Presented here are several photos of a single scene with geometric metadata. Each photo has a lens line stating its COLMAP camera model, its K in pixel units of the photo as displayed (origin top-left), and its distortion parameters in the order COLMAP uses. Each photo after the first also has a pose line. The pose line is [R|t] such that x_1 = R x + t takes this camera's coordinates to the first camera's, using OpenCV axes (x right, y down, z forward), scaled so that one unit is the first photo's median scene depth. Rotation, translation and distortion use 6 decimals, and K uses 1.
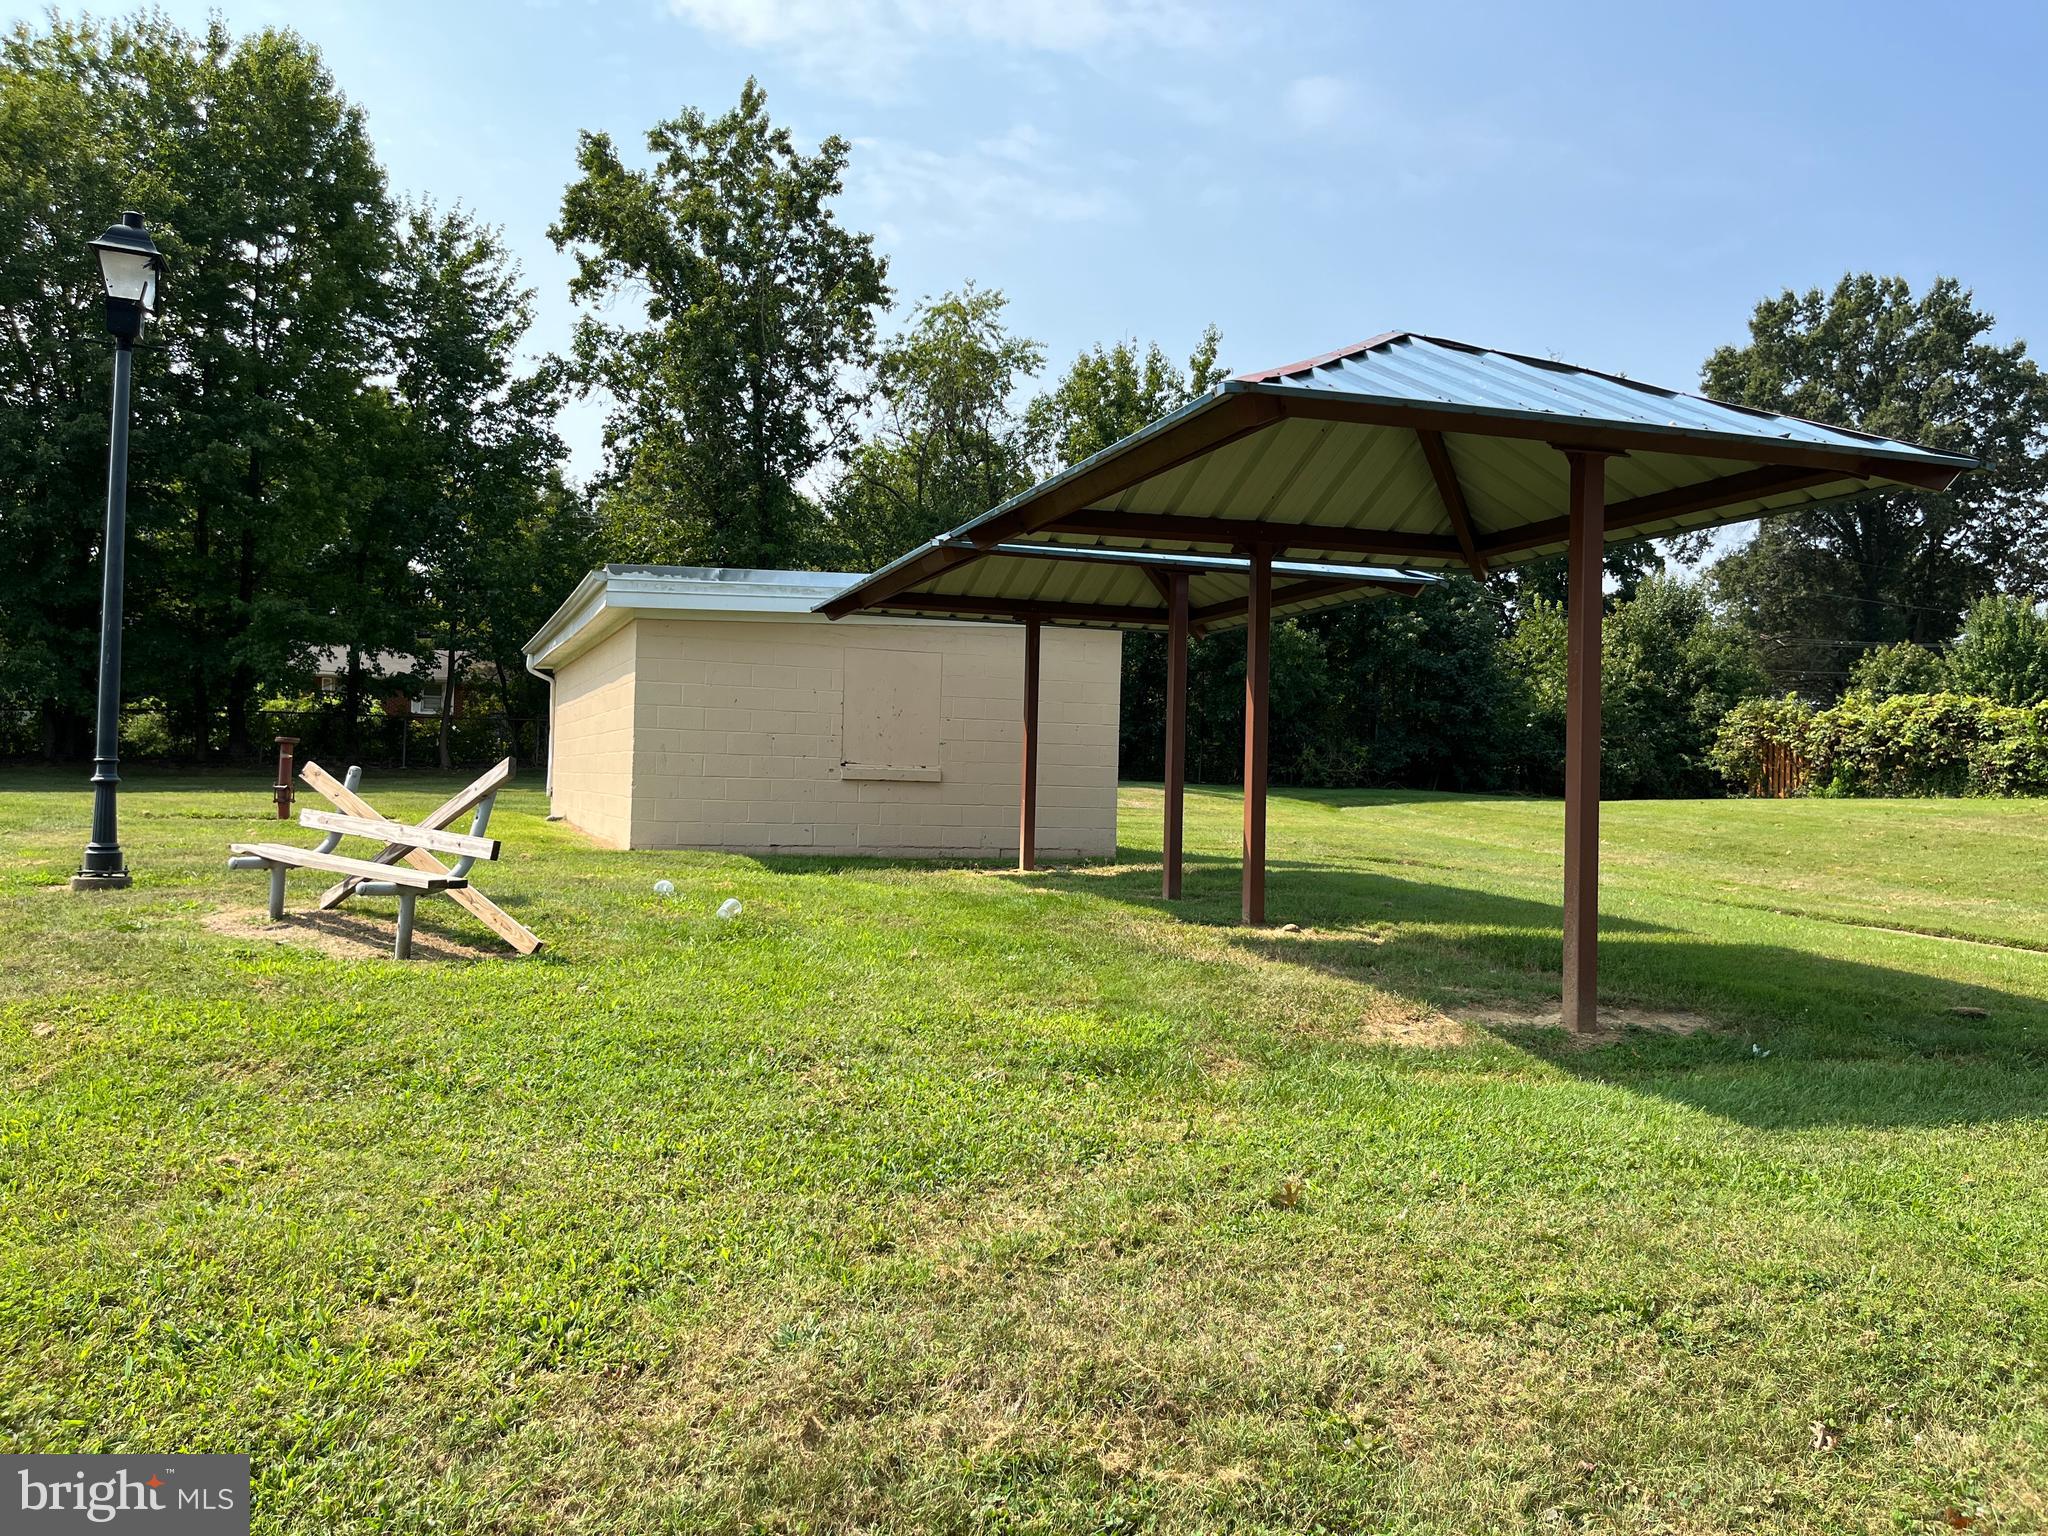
lens RADIAL K [[1549.1, 0, 1053.0], [0, 1549.1, 763.1], [0, 0, 1]] dist [0.066362, -0.091683]
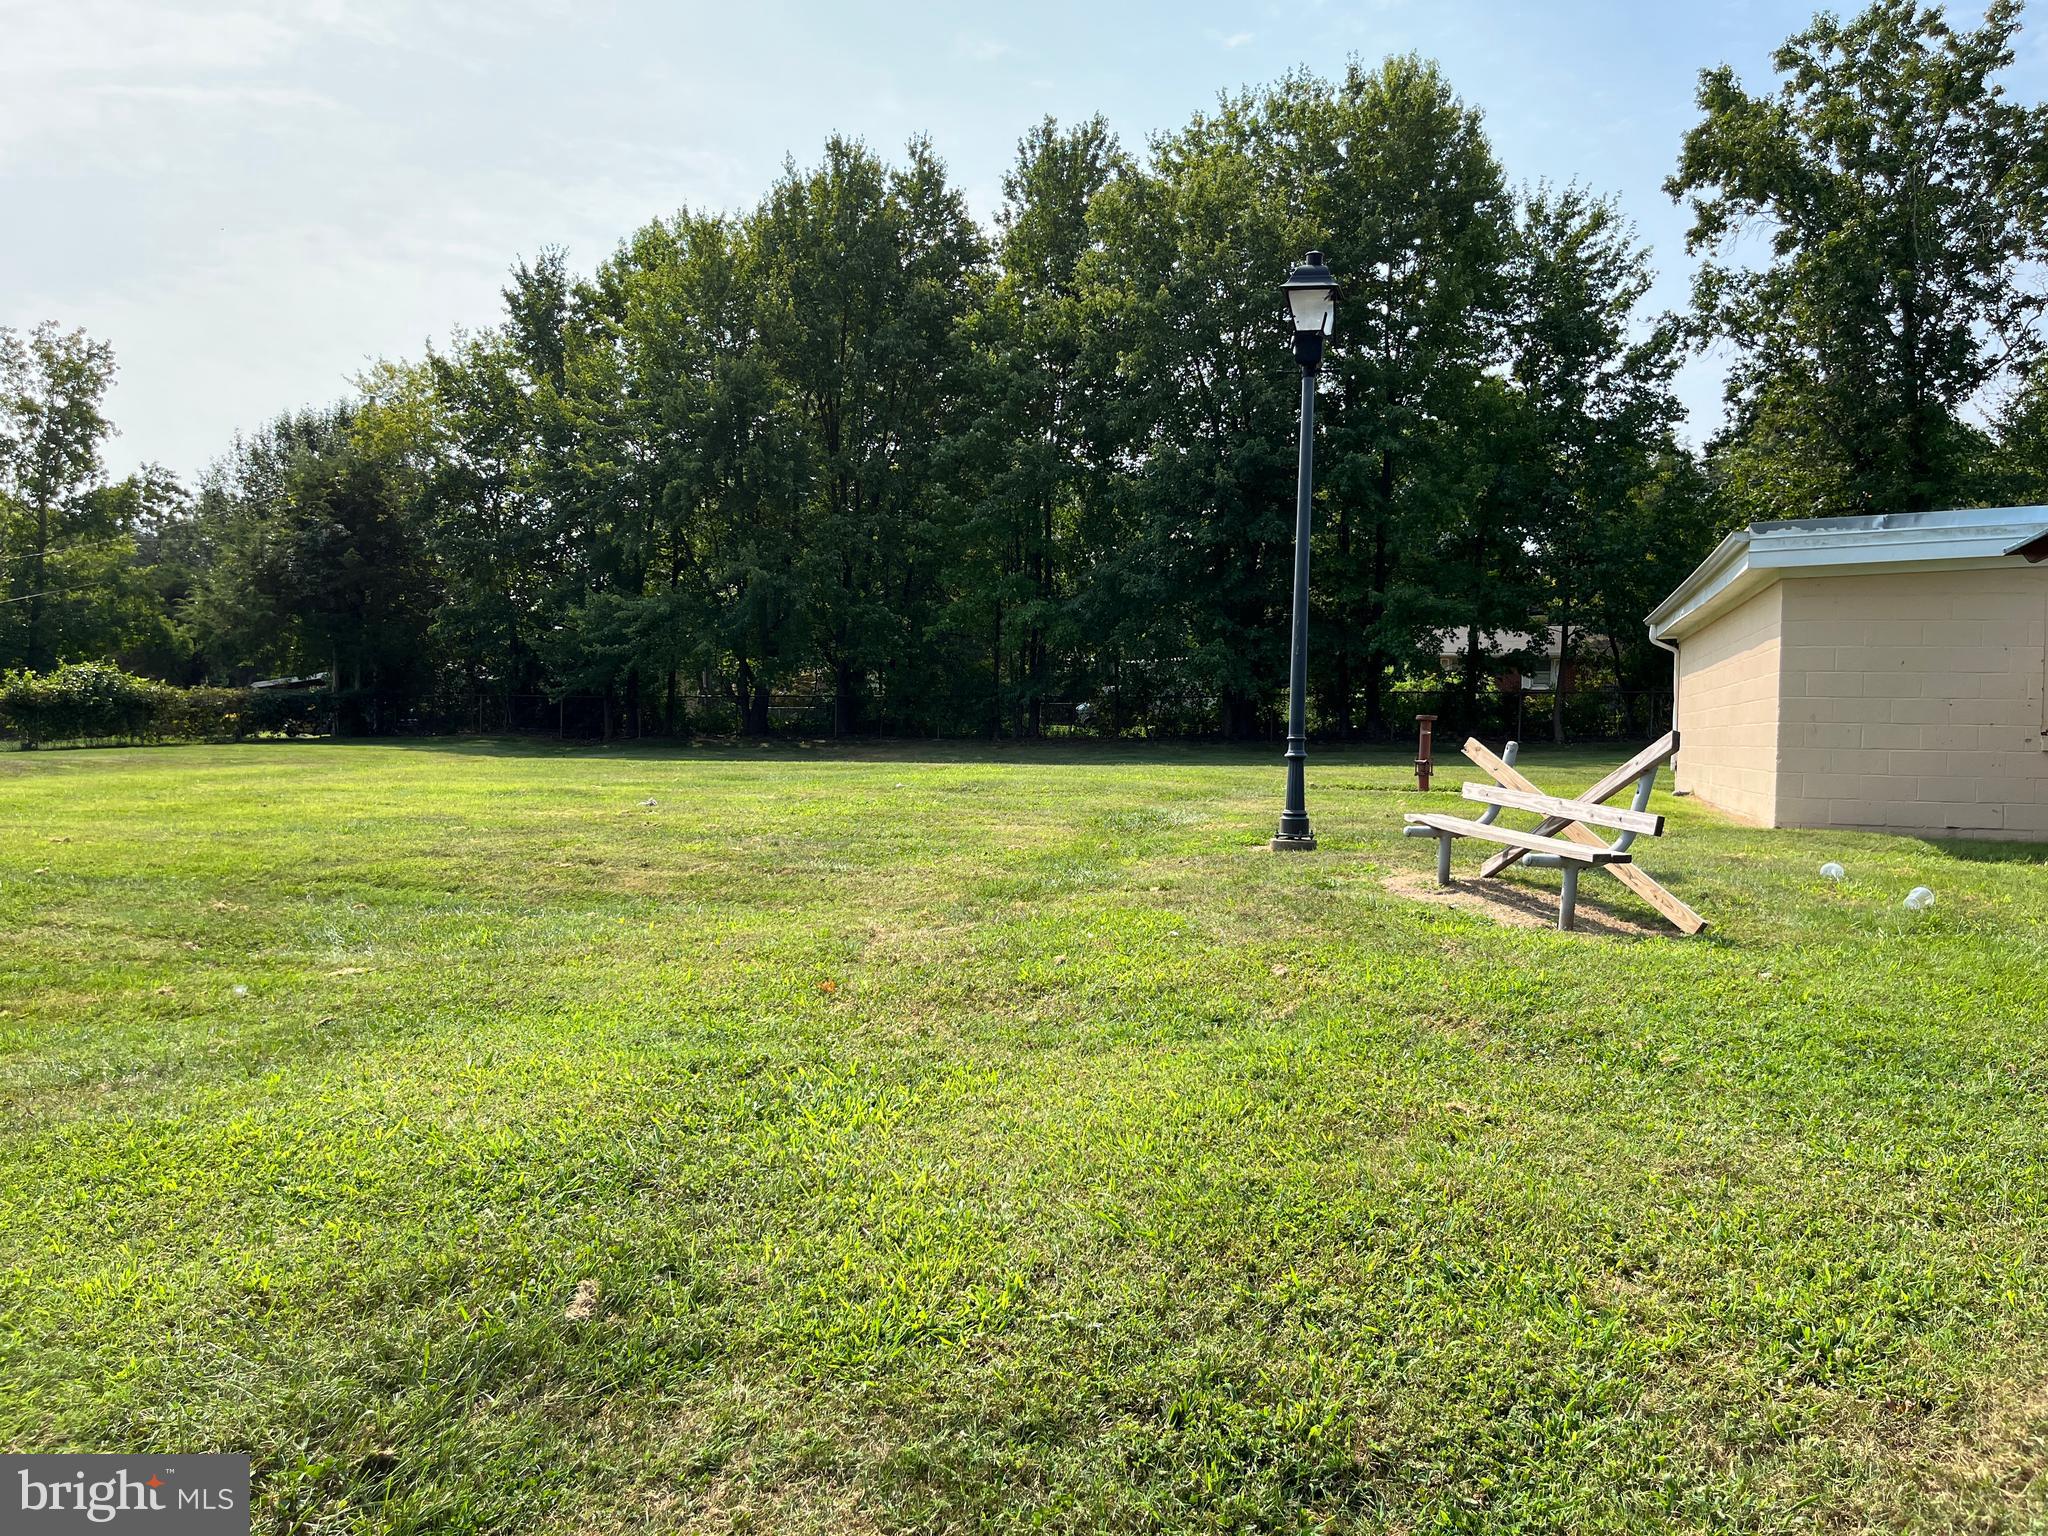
lens RADIAL K [[1549.1, 0, 1040.4], [0, 1549.1, 767.2], [0, 0, 1]] dist [0.066362, -0.091683]
pose [[0.779923, 0.001084, -0.625875, -0.022977], [0.011269, 0.999812, 0.015775, -0.000478], [0.625775, -0.019356, 0.779764, -0.003874]]
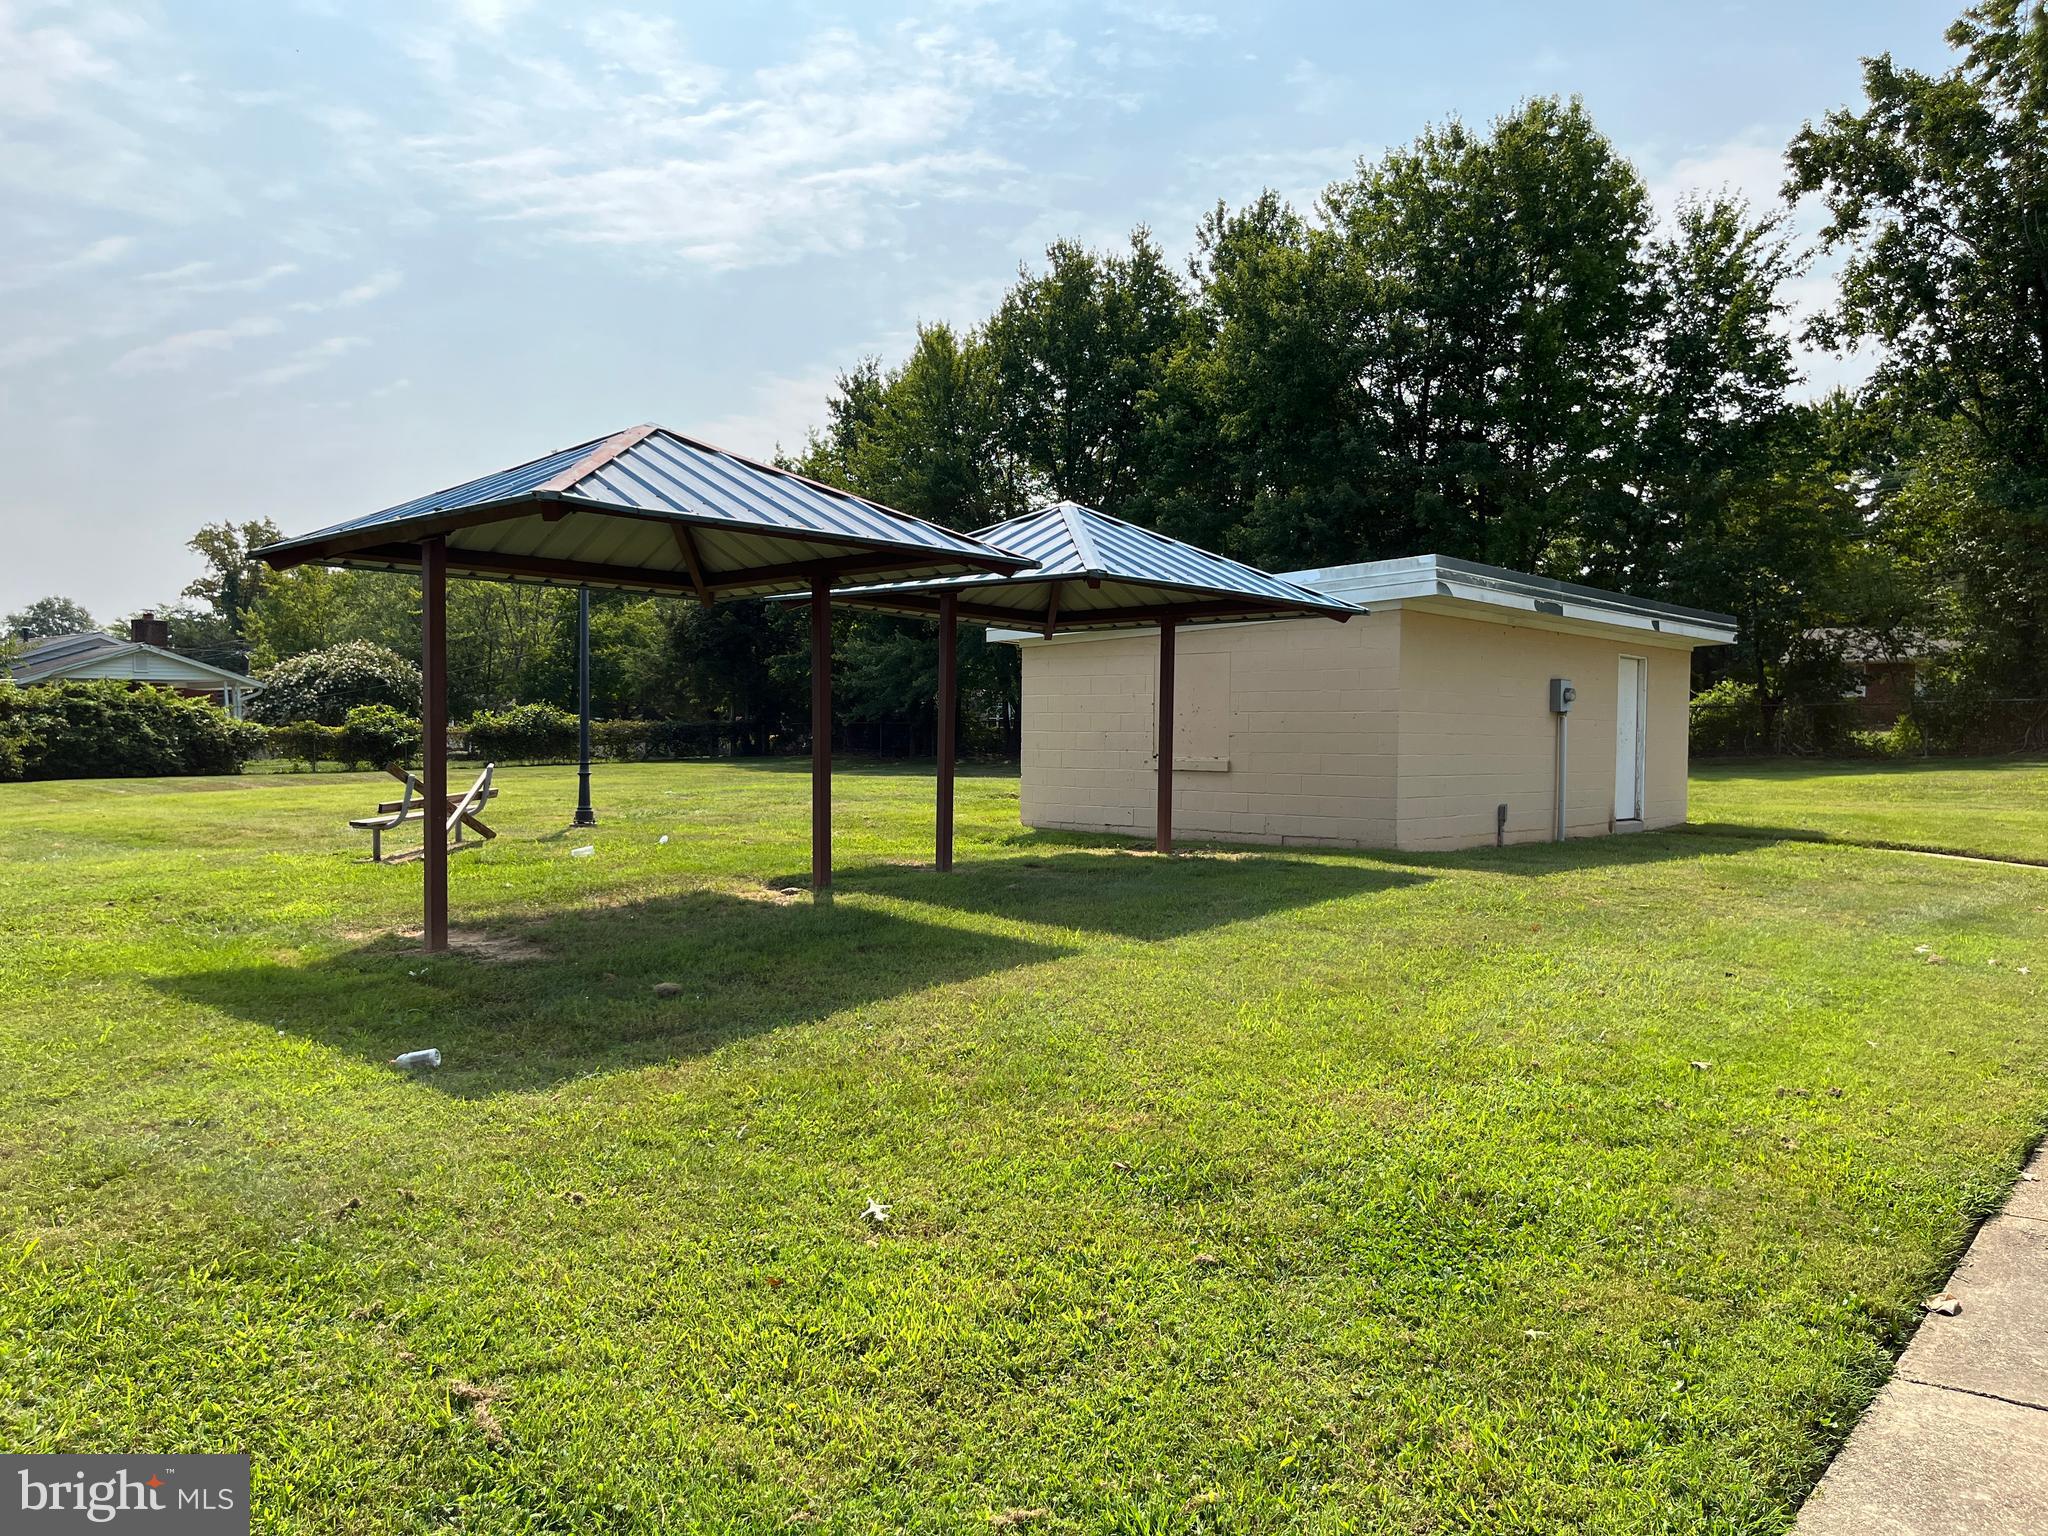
lens RADIAL K [[1601.6, 0, 1030.2], [0, 1601.6, 824.4], [0, 0, 1]] dist [0.036220, -0.022017]
pose [[0.460931, 0.023914, -0.887114, 0.438862], [0.016721, 0.999225, 0.035624, 0.005417], [0.887279, -0.031253, 0.460174, 0.155145]]
